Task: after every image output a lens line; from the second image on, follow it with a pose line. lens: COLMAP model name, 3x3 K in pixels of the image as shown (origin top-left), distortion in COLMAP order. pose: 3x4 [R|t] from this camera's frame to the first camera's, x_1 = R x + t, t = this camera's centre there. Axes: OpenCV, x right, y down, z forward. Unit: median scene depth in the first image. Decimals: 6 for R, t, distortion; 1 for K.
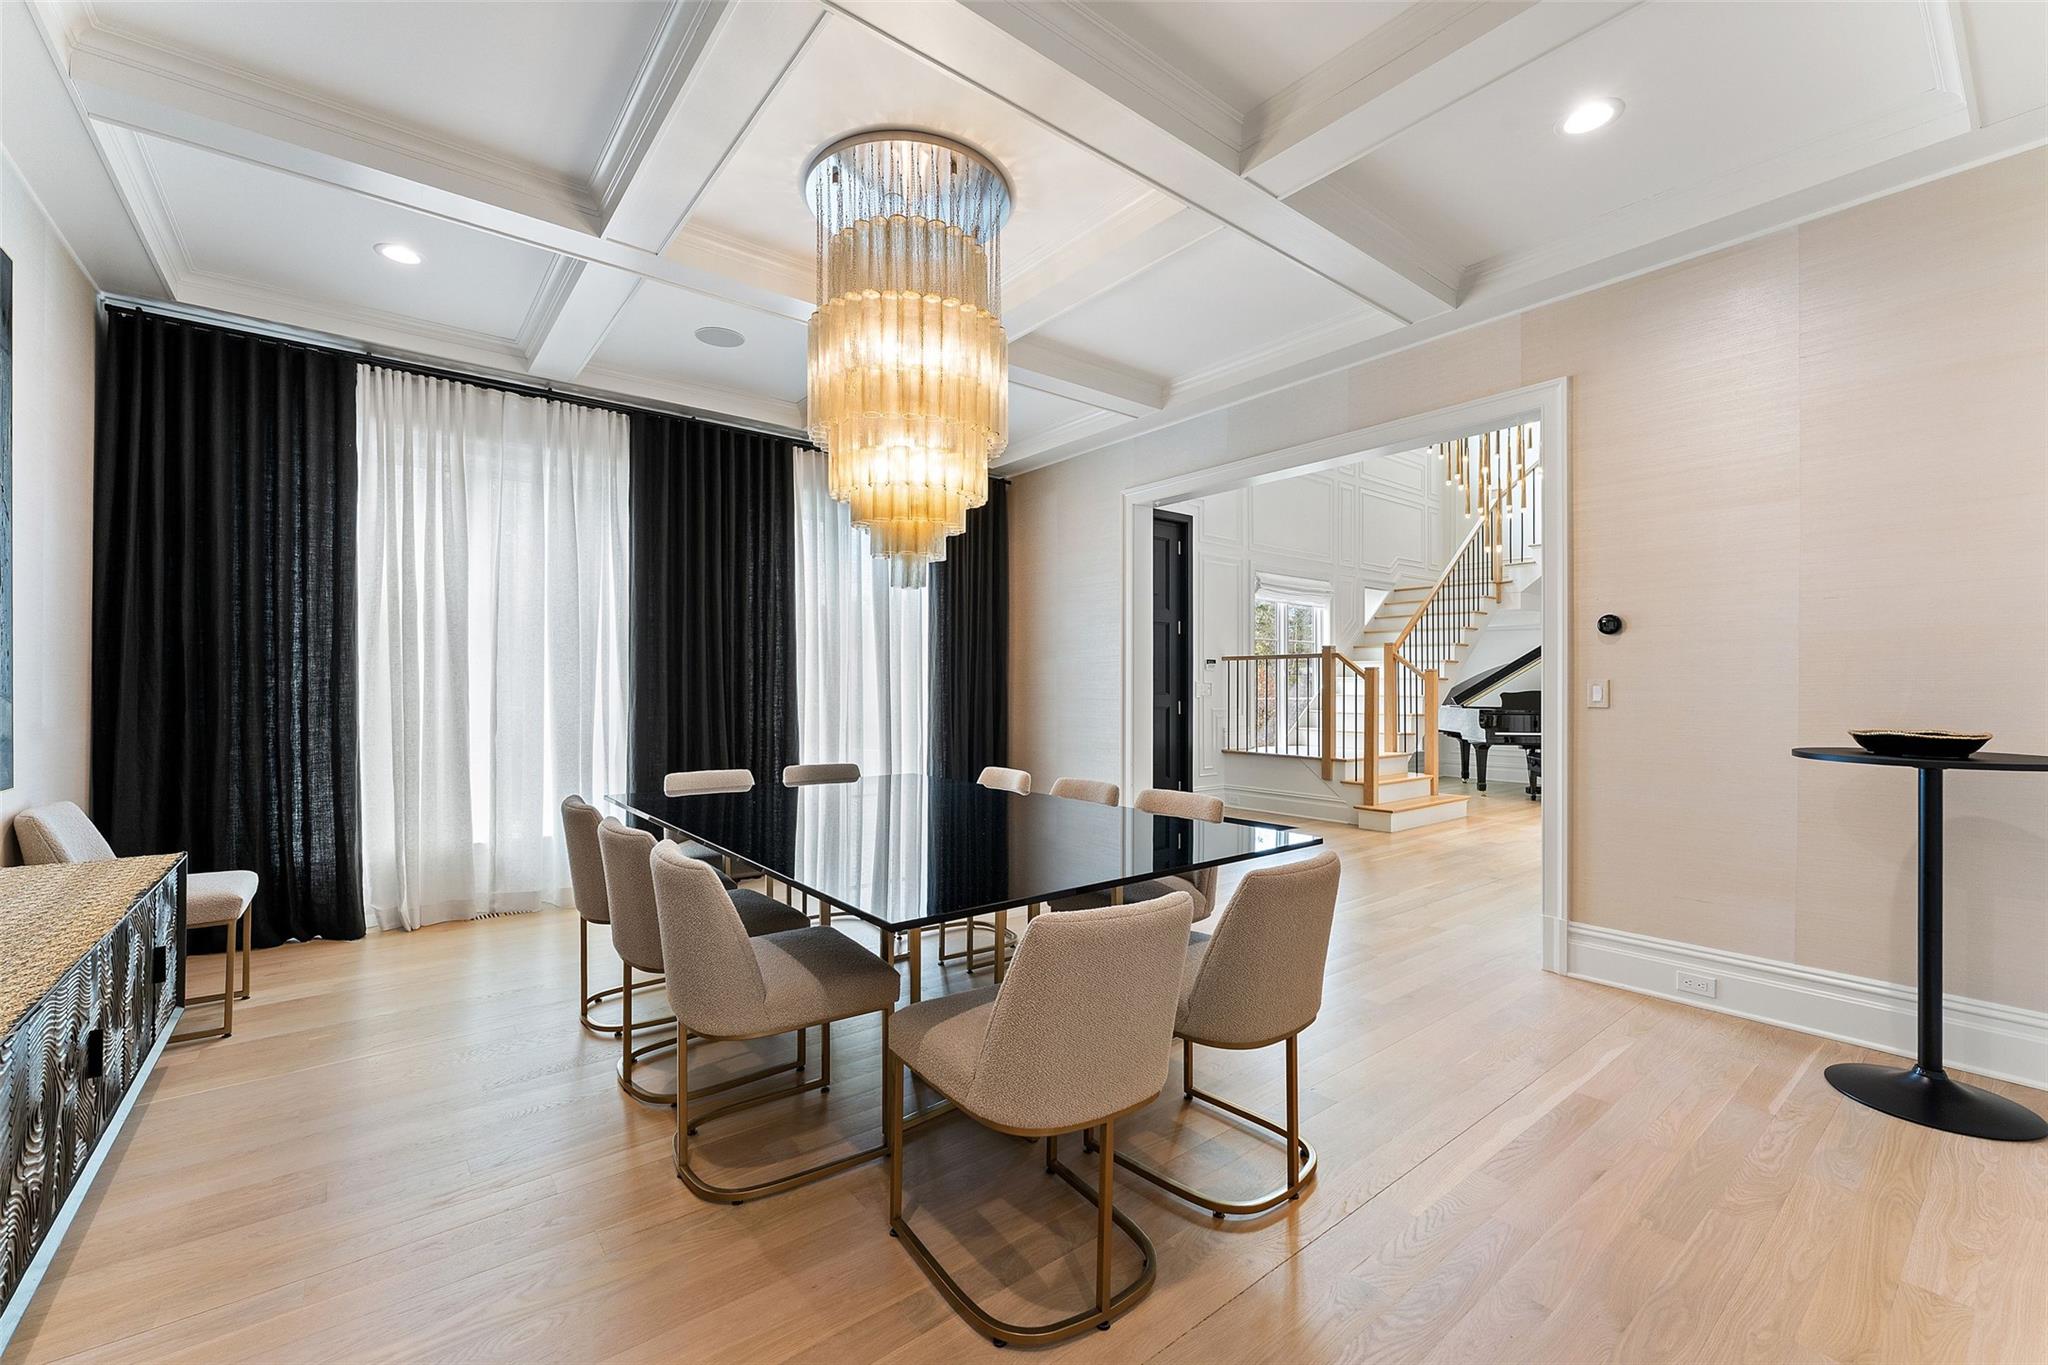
lens RADIAL K [[834.5, 0, 1024.2], [0, 834.5, 686.4], [0, 0, 1]] dist [-0.003802, -0.000071]
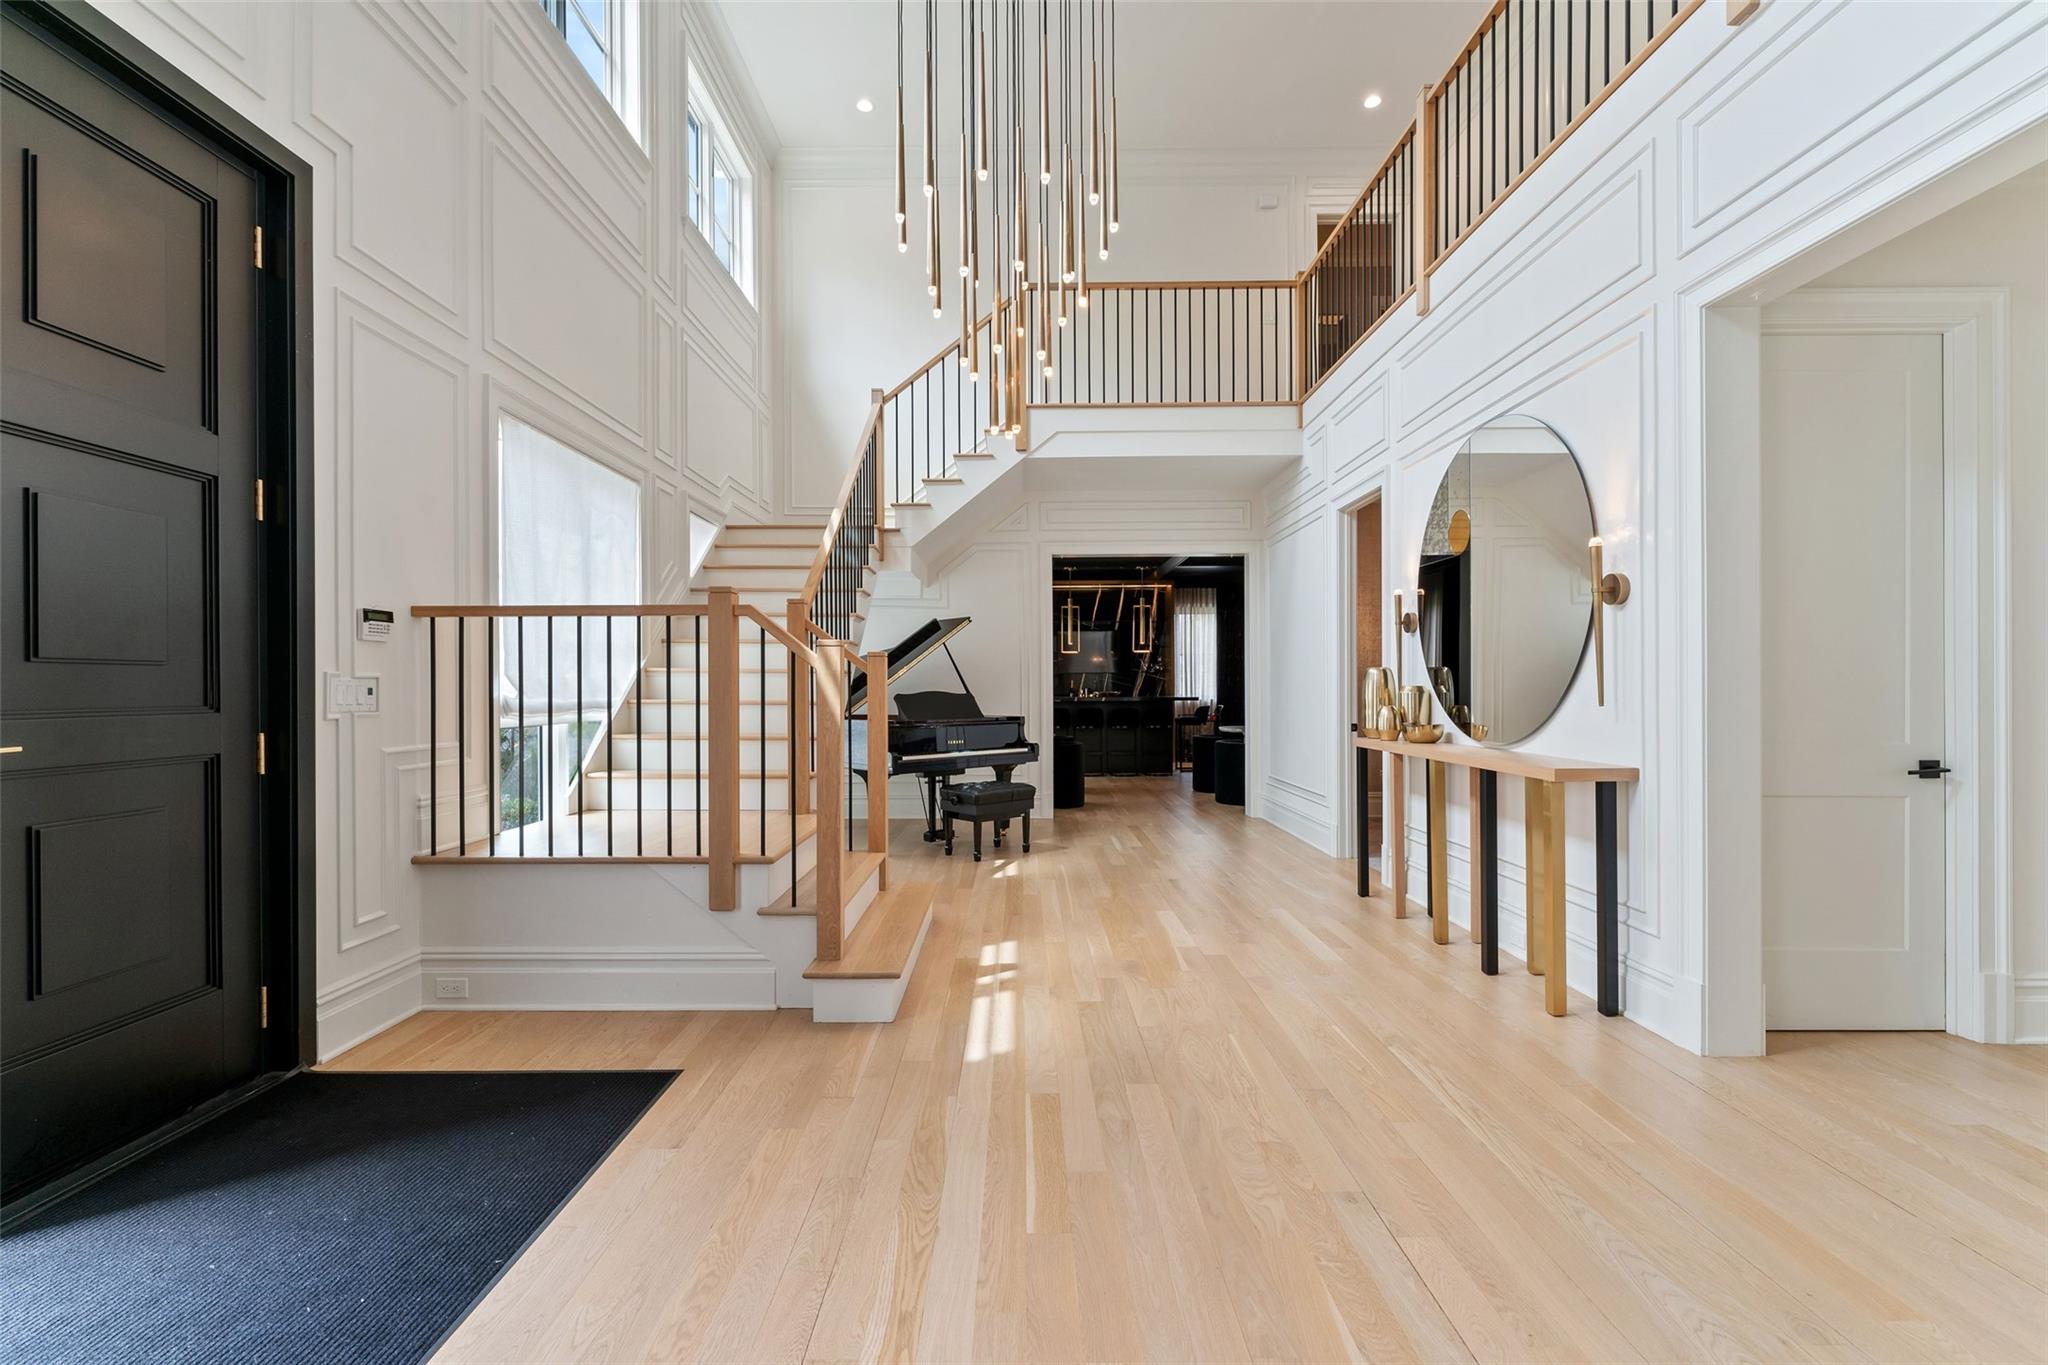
lens RADIAL K [[880.8, 0, 1019.3], [0, 880.8, 687.8], [0, 0, 1]] dist [-0.000449, 0.000038]
pose [[0.624126, -0.003393, 0.781316, 0.100654], [0.006240, 0.999980, -0.000642, 0.002714], [-0.781299, 0.005277, 0.624135, 0.549464]]
